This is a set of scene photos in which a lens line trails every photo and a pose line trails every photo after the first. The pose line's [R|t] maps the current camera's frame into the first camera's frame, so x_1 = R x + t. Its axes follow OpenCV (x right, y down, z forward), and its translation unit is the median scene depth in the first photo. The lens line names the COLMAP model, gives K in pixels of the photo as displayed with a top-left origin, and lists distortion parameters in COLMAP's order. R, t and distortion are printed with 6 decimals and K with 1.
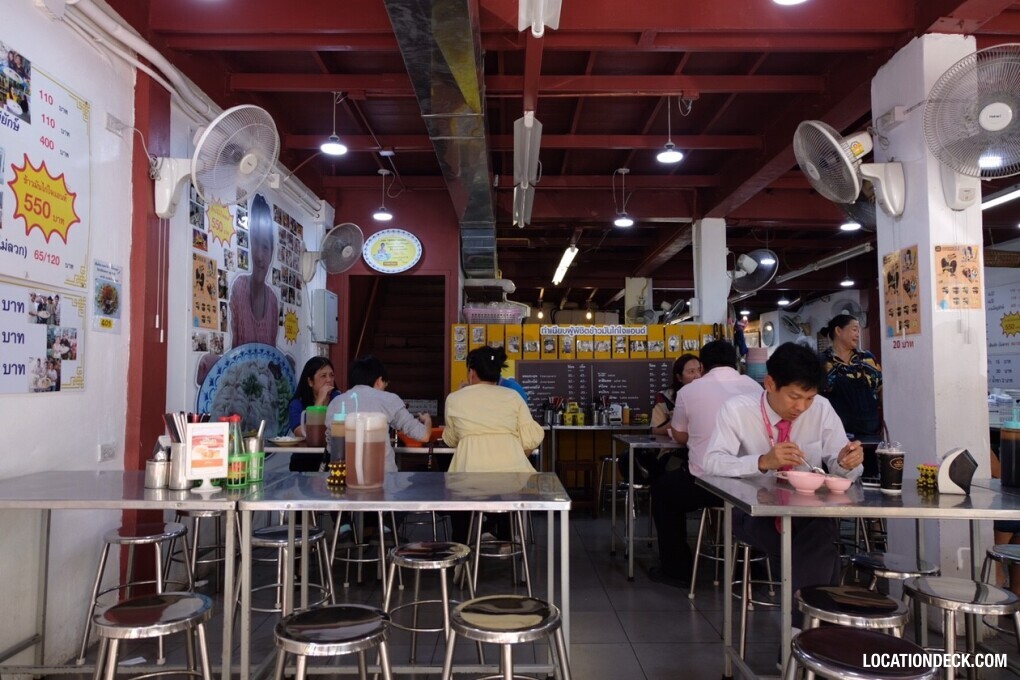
lens RADIAL K [[693.8, 0, 509.5], [0, 693.8, 342.4], [0, 0, 1]] dist [-0.033198, -0.000466]
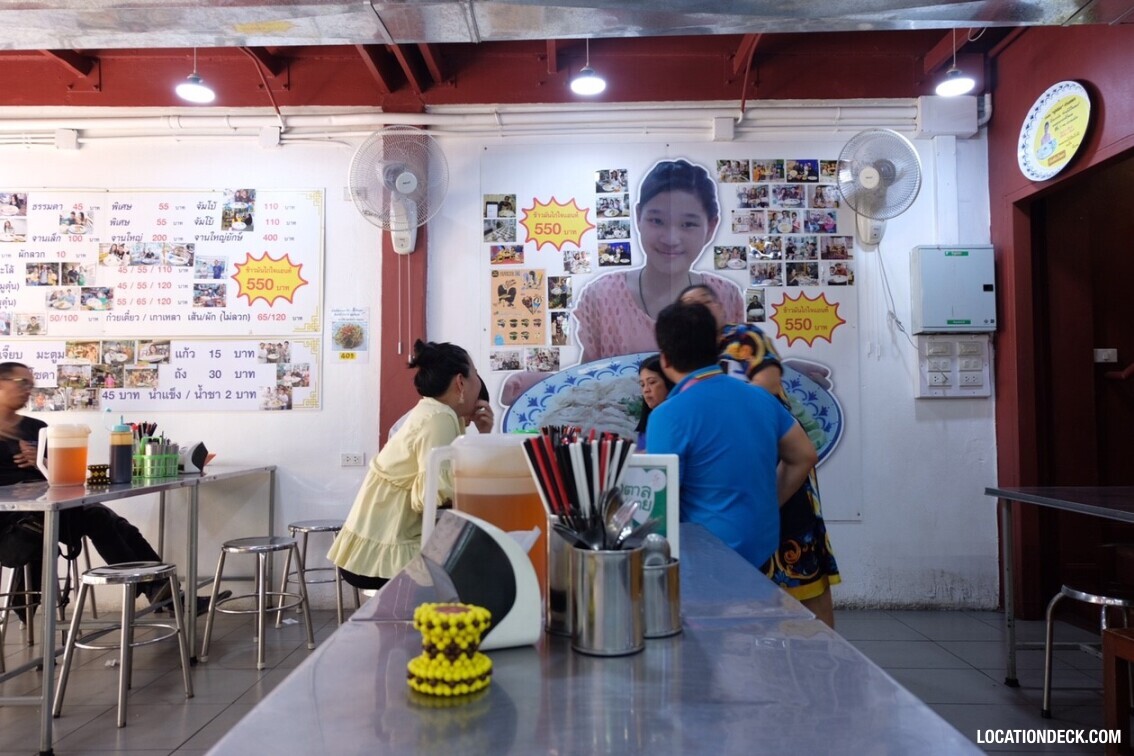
lens RADIAL K [[771.3, 0, 567.0], [0, 771.3, 376.3], [0, 0, 1]] dist [-0.033198, -0.000466]
pose [[-0.013419, -0.042269, -0.999016, 0.884973], [0.061201, 0.997198, -0.043014, 0.103829], [0.998035, -0.061718, -0.010794, 1.561734]]
